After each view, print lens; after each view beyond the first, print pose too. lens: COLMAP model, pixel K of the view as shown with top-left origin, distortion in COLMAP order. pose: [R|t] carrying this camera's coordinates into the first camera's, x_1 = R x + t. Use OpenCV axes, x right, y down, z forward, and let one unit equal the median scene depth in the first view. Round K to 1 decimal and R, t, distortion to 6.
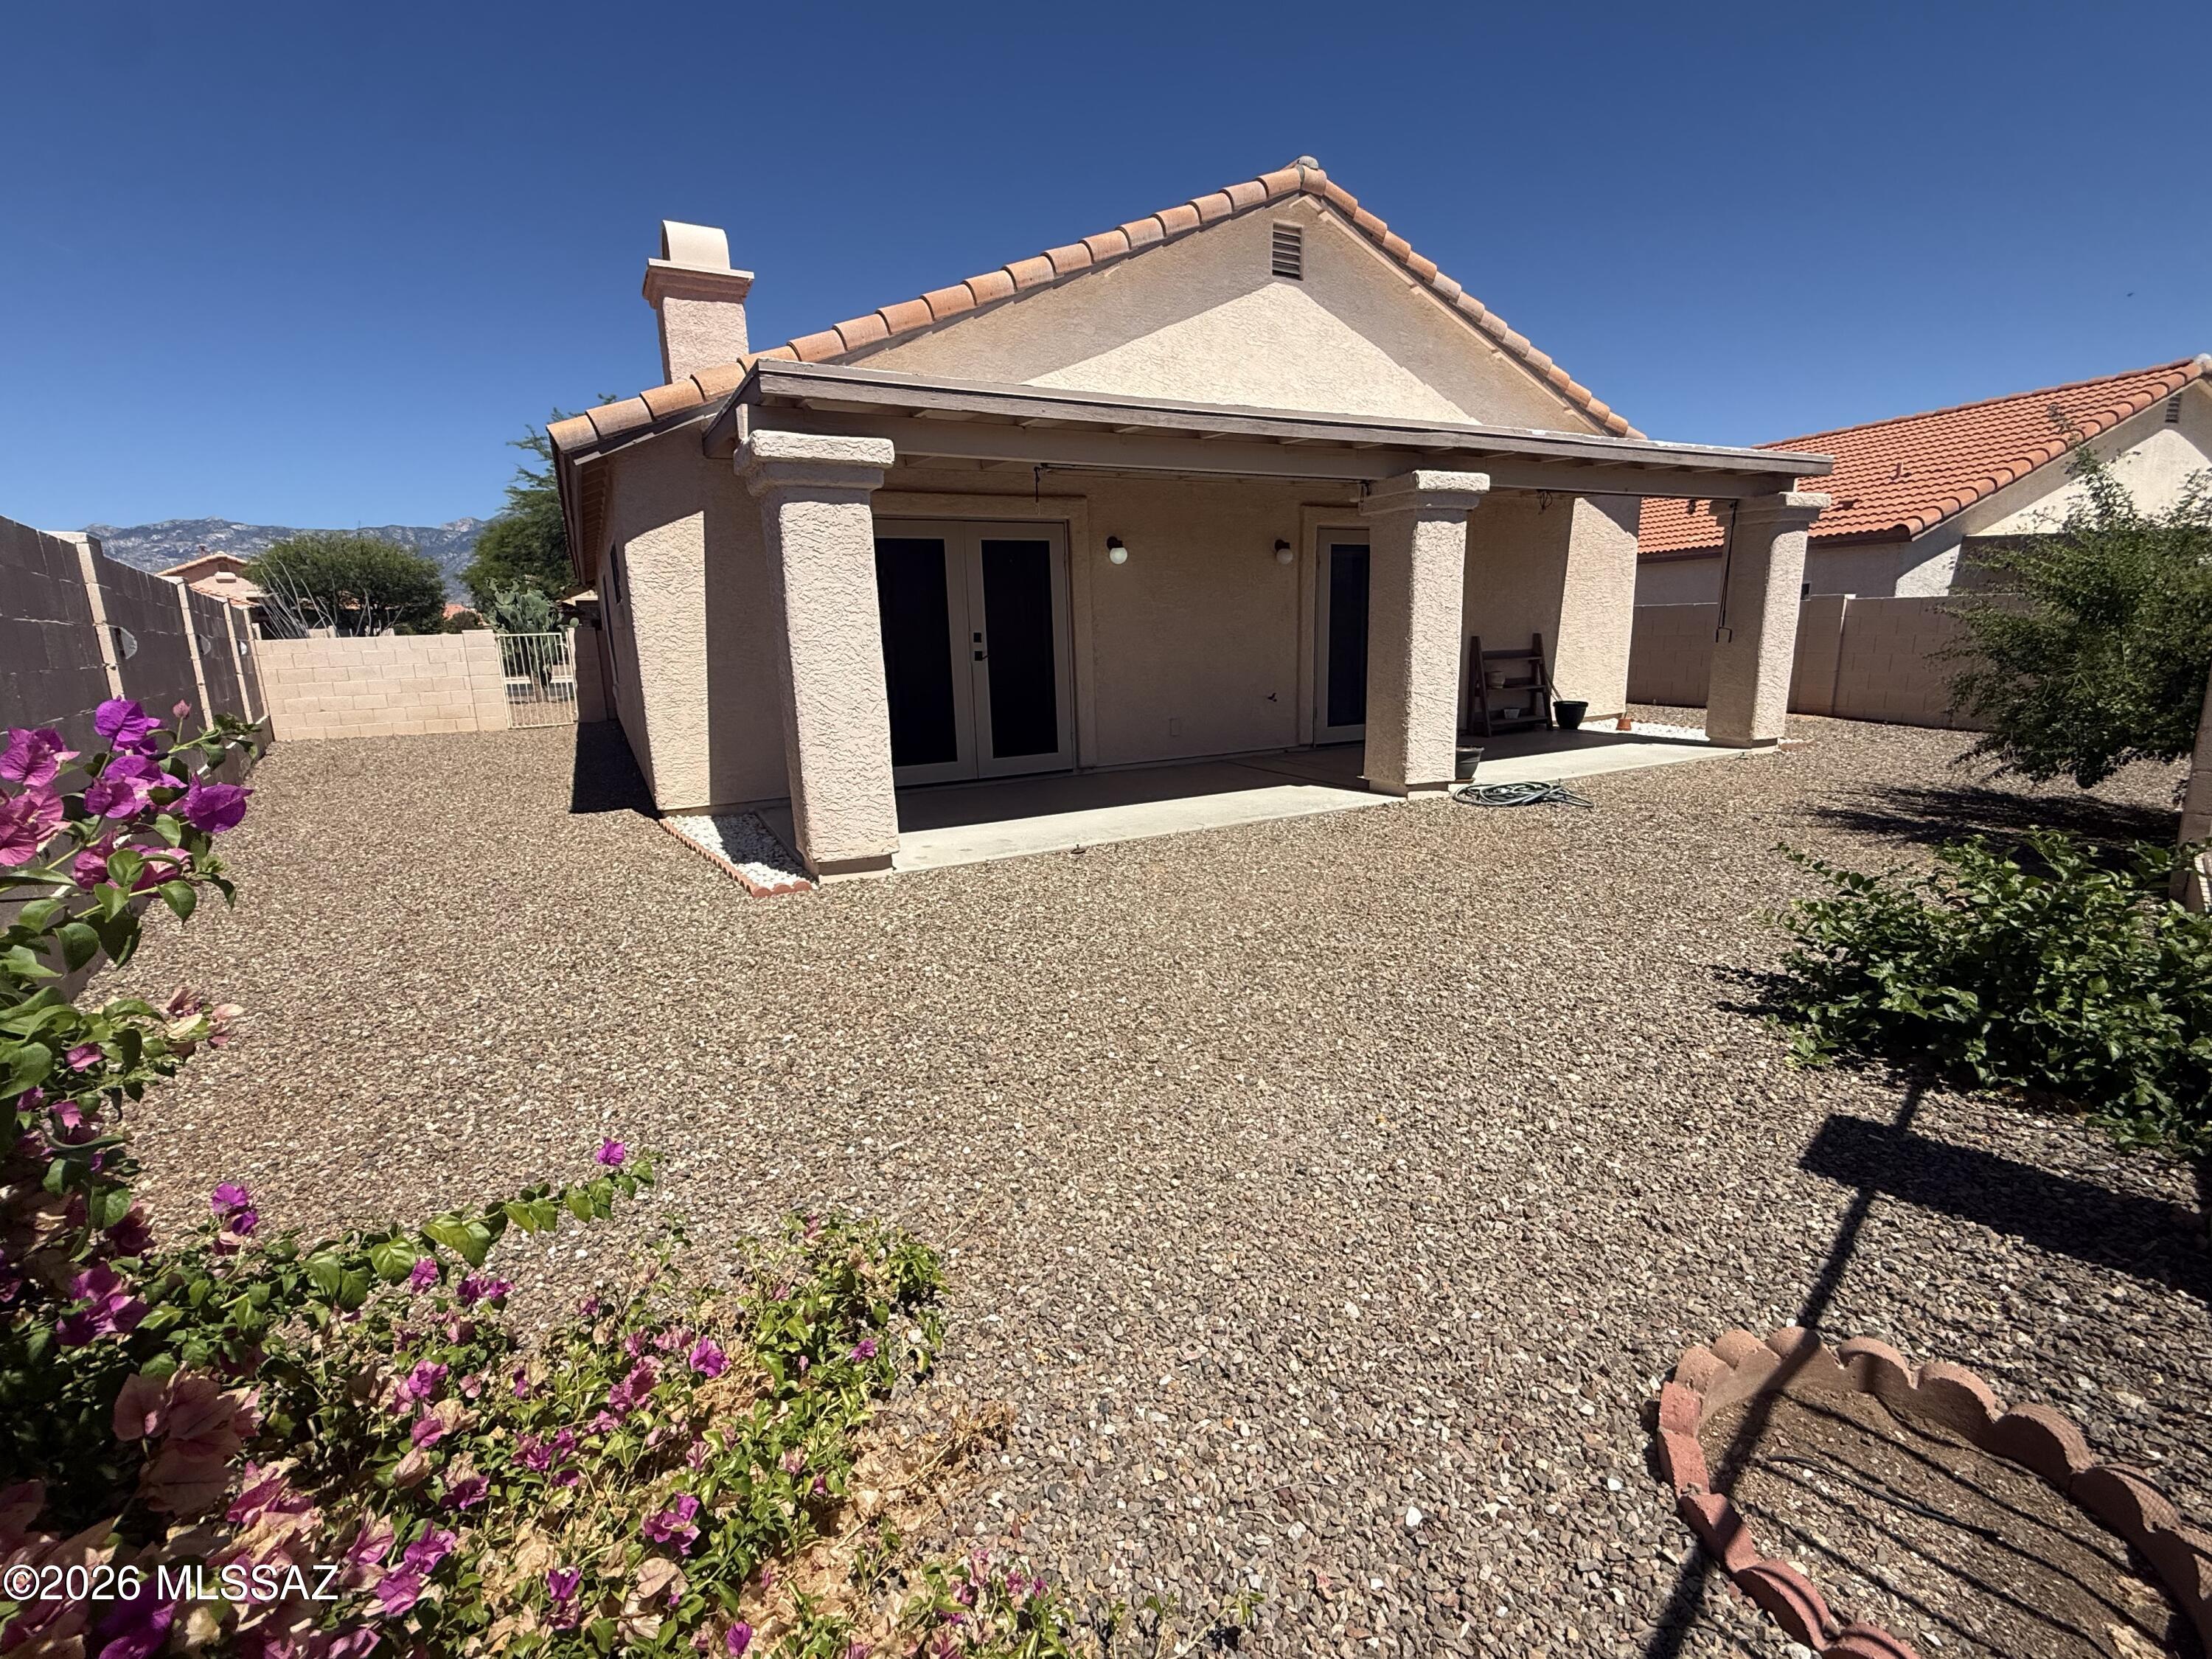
lens RADIAL K [[993.8, 0, 1106.4], [0, 993.8, 840.2], [0, 0, 1]] dist [-0.006718, 0.001117]
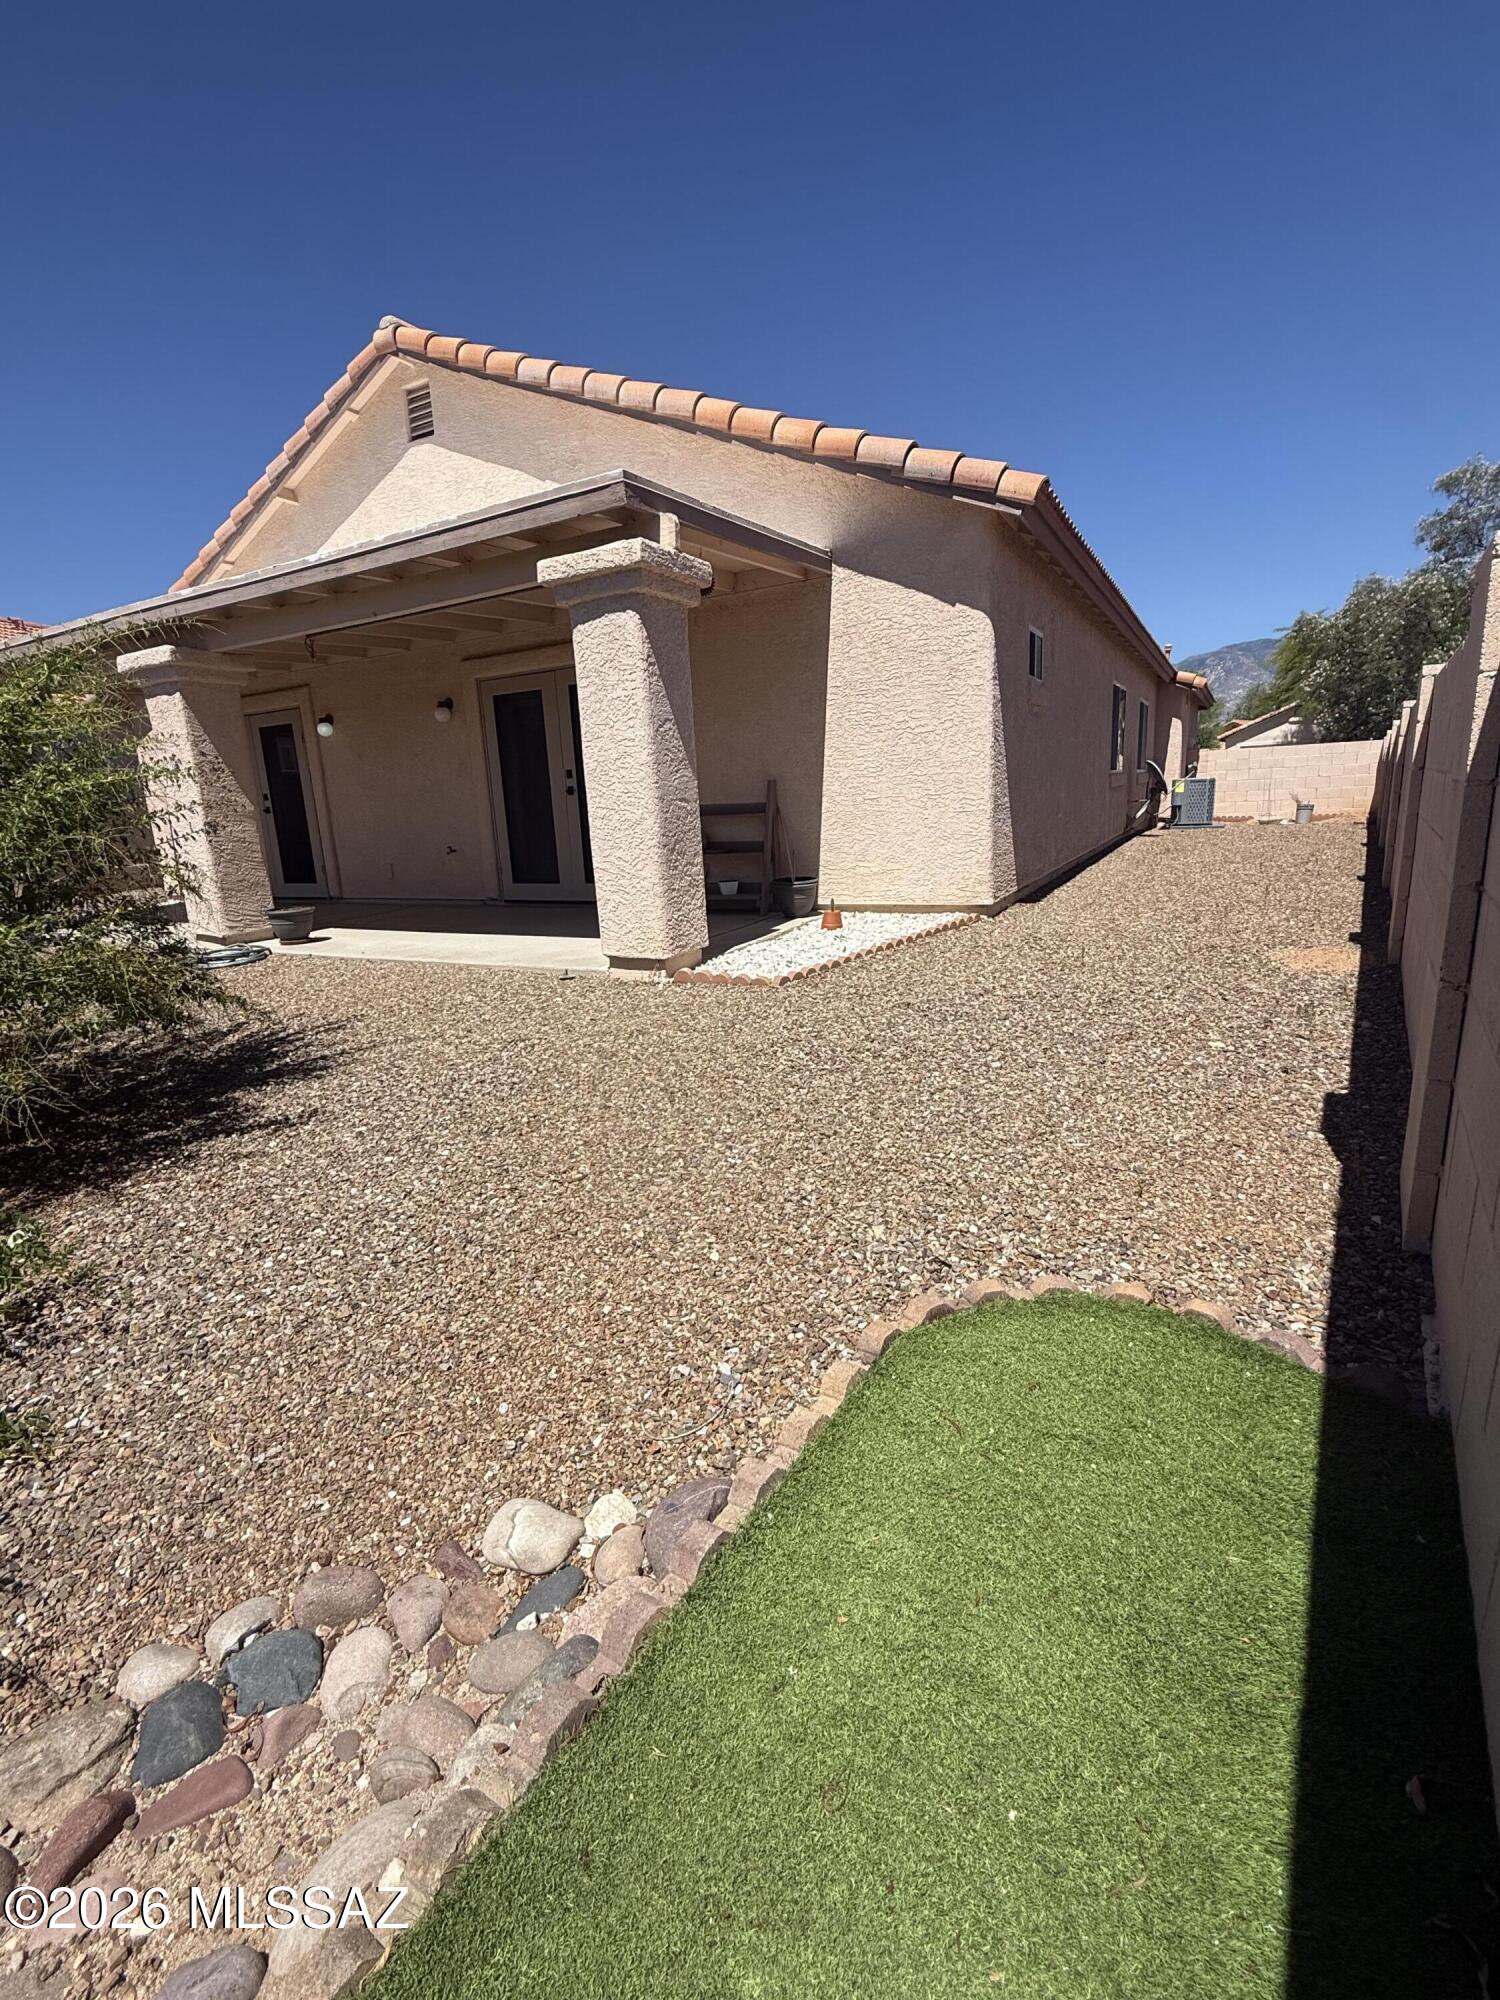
lens RADIAL K [[898.5, 0, 739.6], [0, 898.5, 1006.3], [0, 0, 1]] dist [-0.006718, 0.001117]
pose [[0.554019, 0.190197, -0.810486, 1.090253], [-0.140994, 0.980925, 0.133816, -0.144737], [0.820478, 0.040138, 0.570268, 0.681015]]
